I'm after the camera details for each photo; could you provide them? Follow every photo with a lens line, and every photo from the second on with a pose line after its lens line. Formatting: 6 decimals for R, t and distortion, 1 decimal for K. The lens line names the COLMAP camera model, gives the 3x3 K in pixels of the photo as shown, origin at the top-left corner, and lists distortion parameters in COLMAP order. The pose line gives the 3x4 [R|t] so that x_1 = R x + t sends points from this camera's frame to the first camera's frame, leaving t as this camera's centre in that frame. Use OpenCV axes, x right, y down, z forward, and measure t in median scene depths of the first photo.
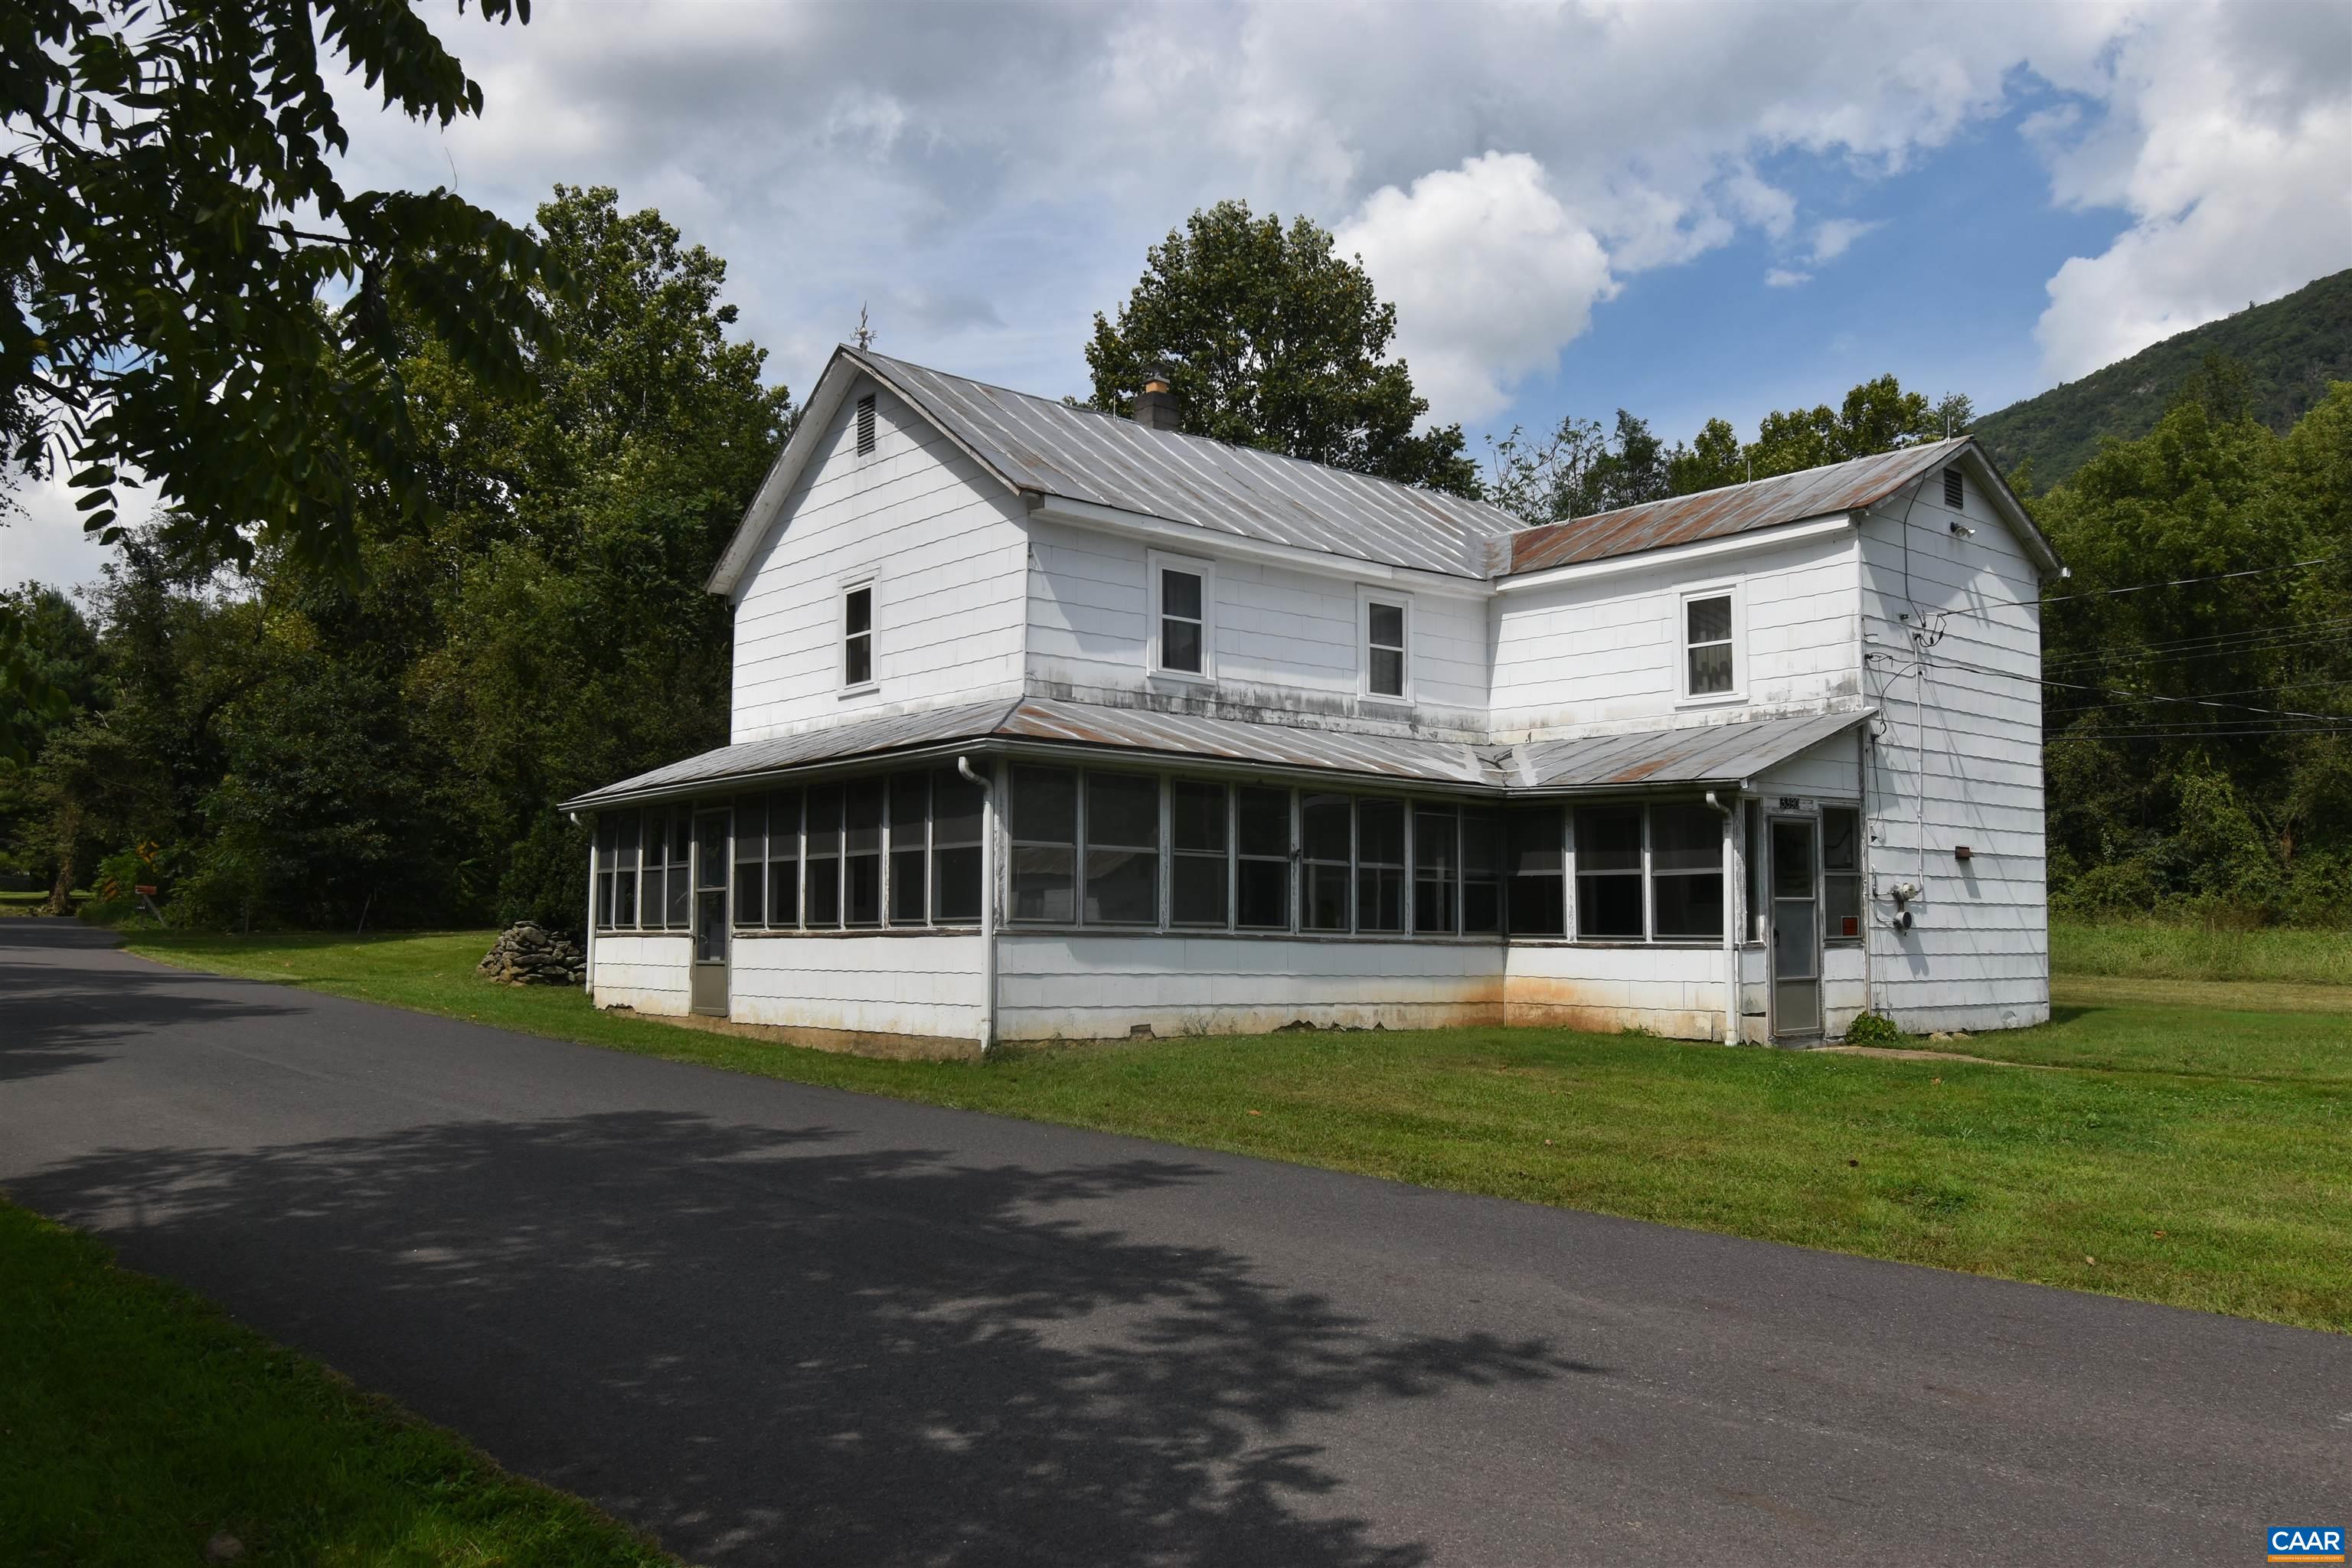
lens RADIAL K [[1788.2, 0, 1176.0], [0, 1788.2, 784.0], [0, 0, 1]] dist [-0.009262, 0.000147]
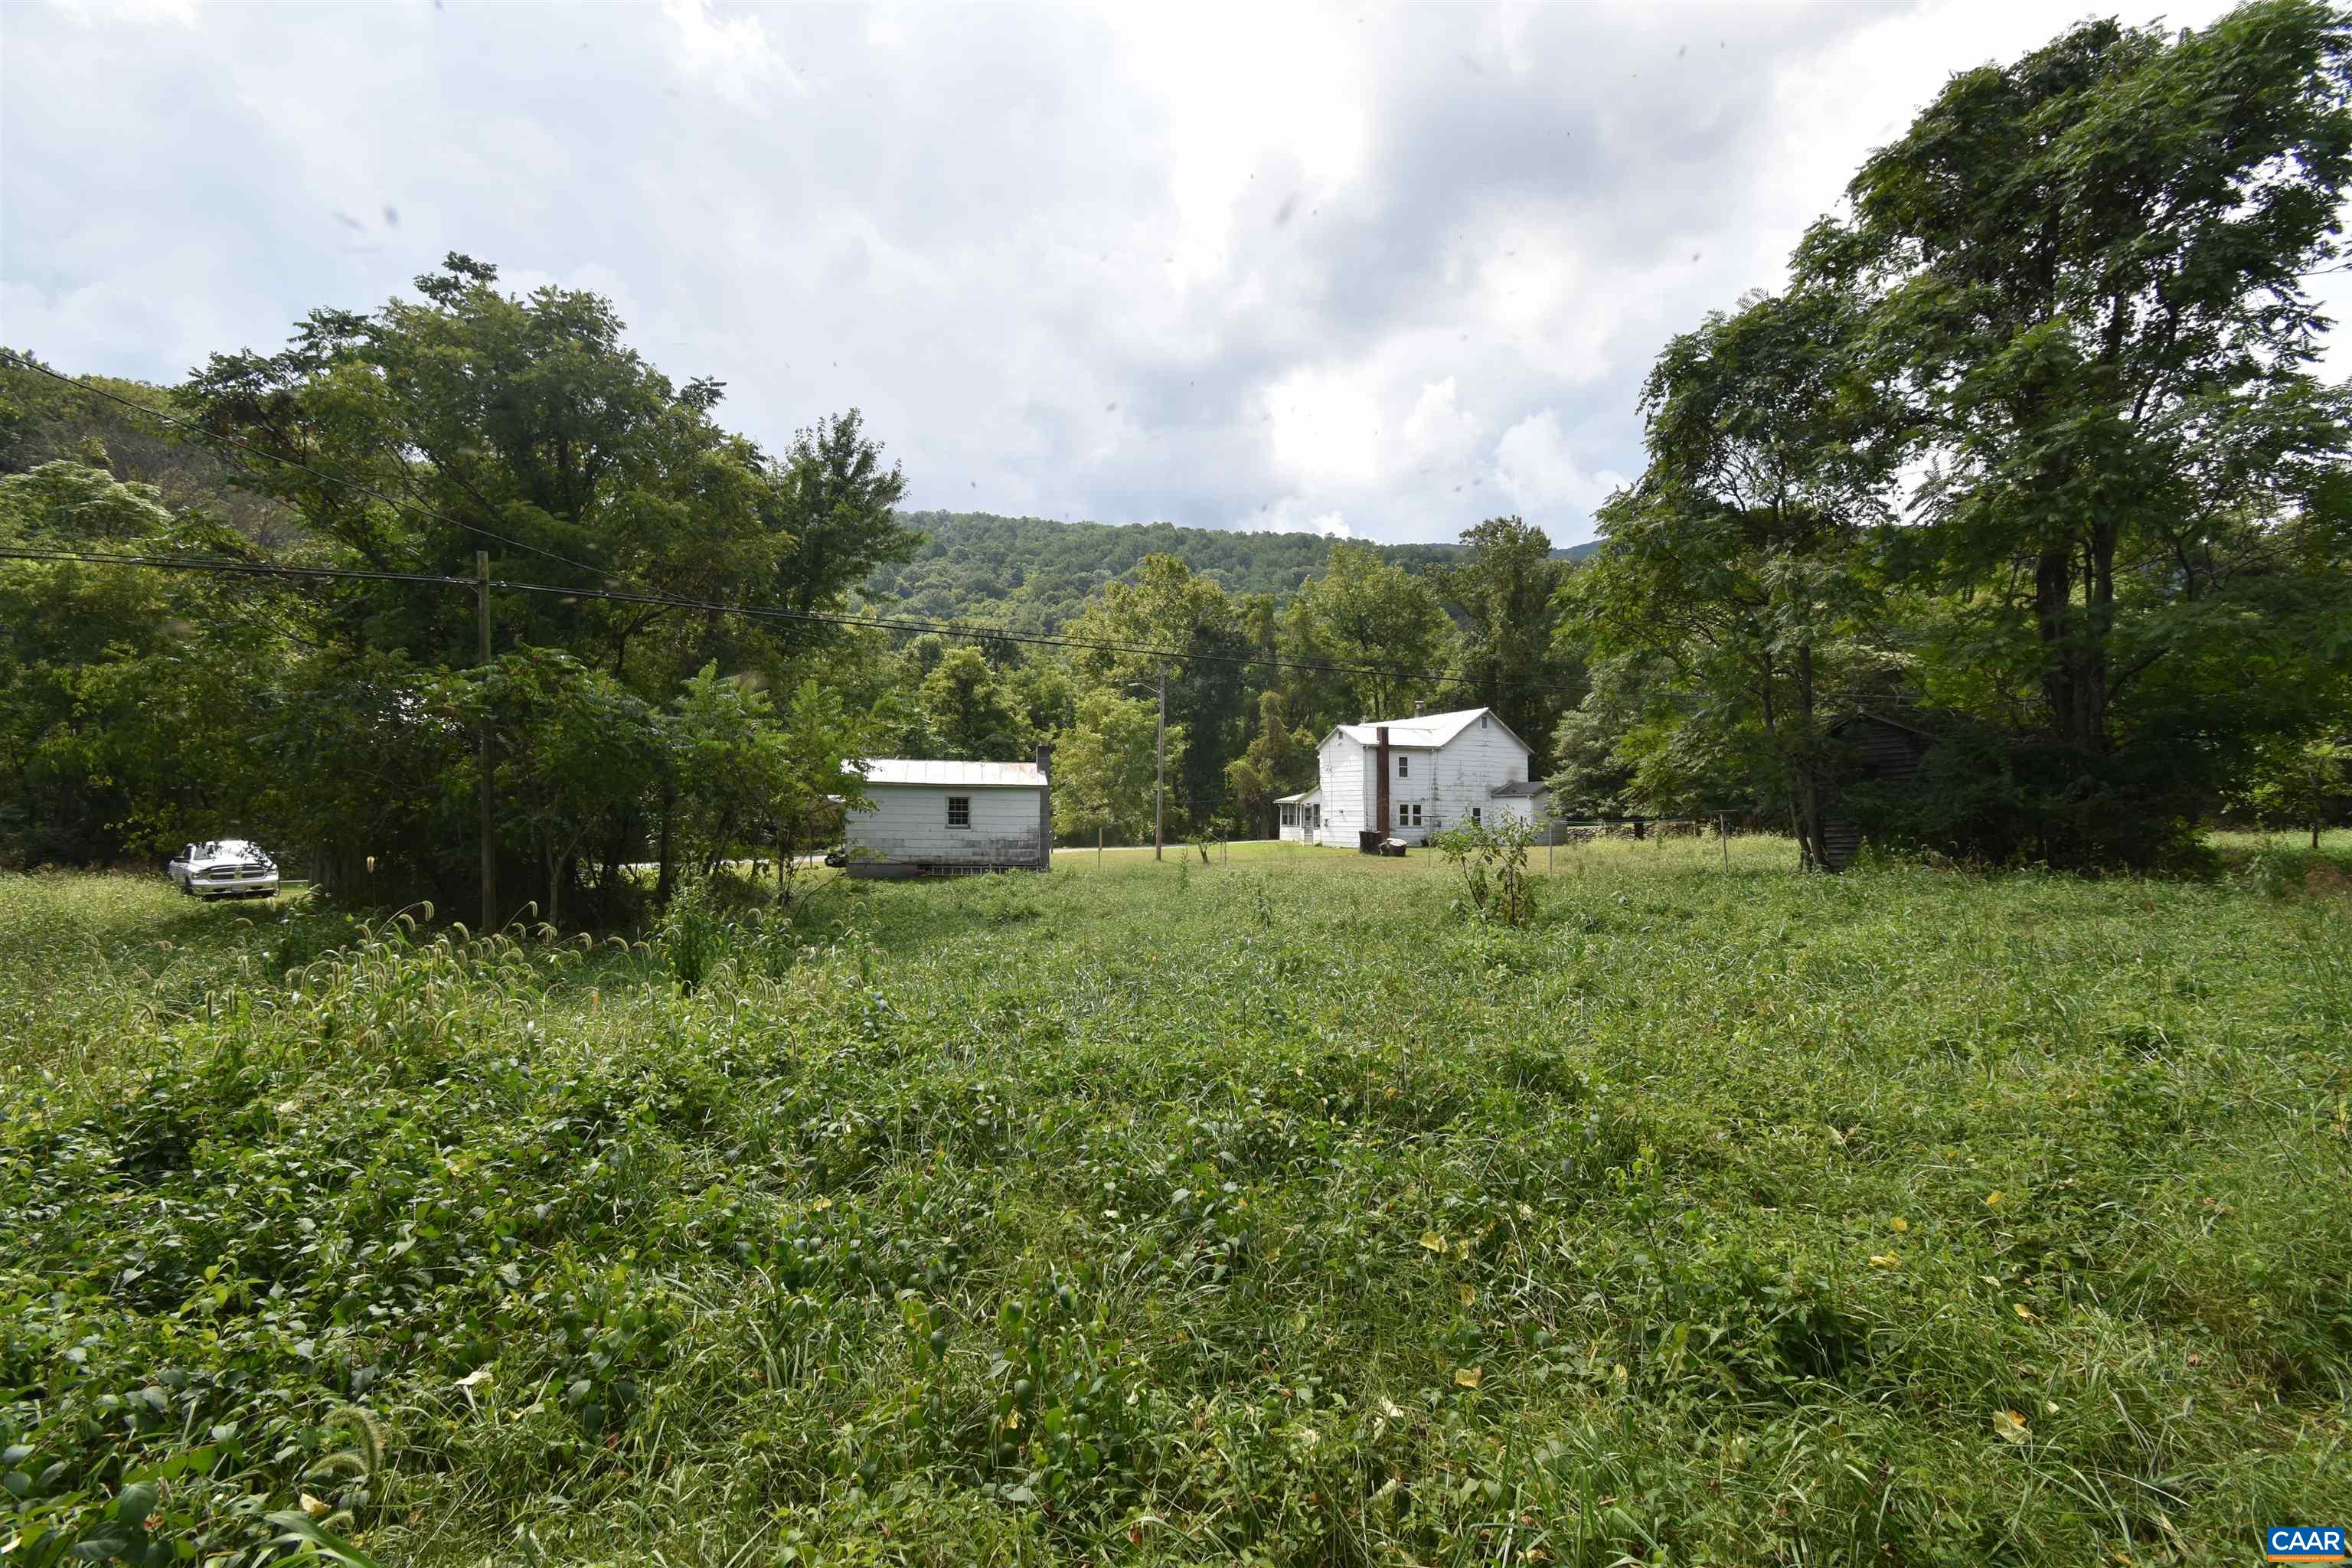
lens RADIAL K [[1030.9, 0, 1173.0], [0, 1030.9, 778.7], [0, 0, 1]] dist [-0.003004, -0.000526]
pose [[-0.226861, -0.046552, -0.972814, 3.471038], [0.077924, 0.994787, -0.065776, 0.106811], [0.970805, -0.090727, -0.222051, 1.248047]]
